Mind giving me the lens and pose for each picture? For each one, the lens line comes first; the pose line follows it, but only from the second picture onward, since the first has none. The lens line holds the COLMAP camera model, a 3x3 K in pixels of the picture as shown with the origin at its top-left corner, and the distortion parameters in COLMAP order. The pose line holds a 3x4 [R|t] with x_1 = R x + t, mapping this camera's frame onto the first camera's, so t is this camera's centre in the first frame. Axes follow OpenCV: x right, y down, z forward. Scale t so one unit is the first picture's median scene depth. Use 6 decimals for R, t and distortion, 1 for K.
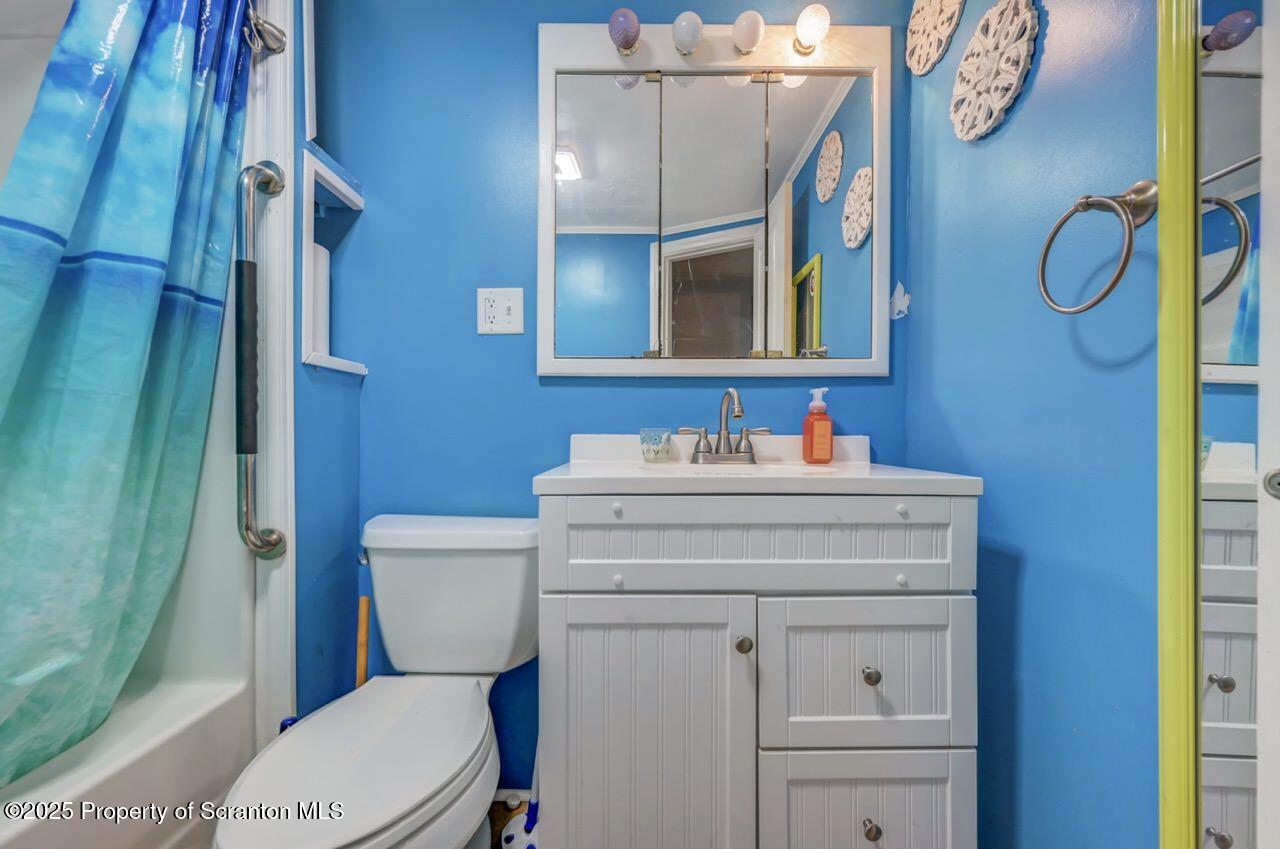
lens RADIAL K [[511.0, 0, 638.8], [0, 511.0, 440.3], [0, 0, 1]] dist [-0.000872, 0.000519]
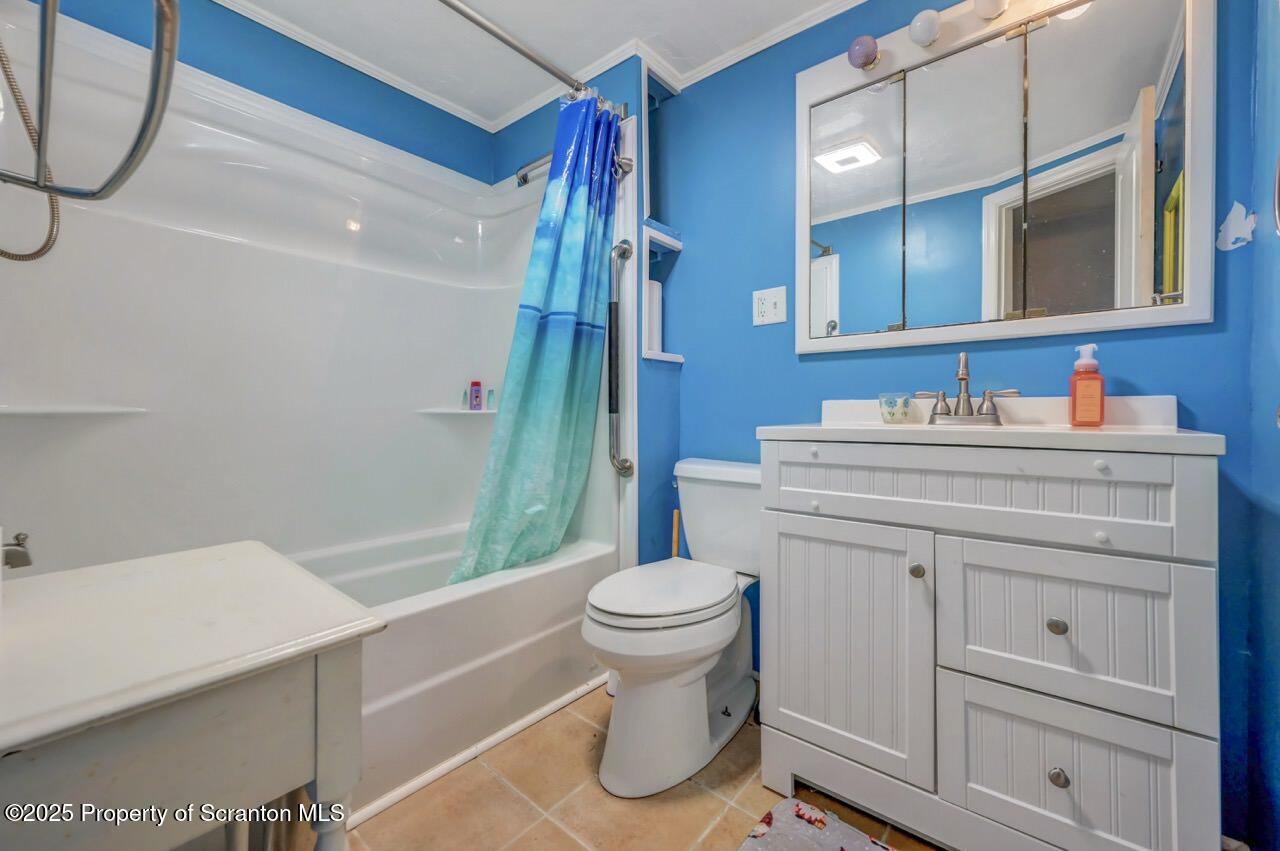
lens RADIAL K [[516.9, 0, 644.4], [0, 516.9, 422.3], [0, 0, 1]] dist [-0.000008, 0.000262]
pose [[0.779041, 0.006963, -0.626935, 0.410763], [-0.002544, 0.999965, 0.007946, 0.042342], [0.626968, -0.004595, 0.779031, -0.297537]]
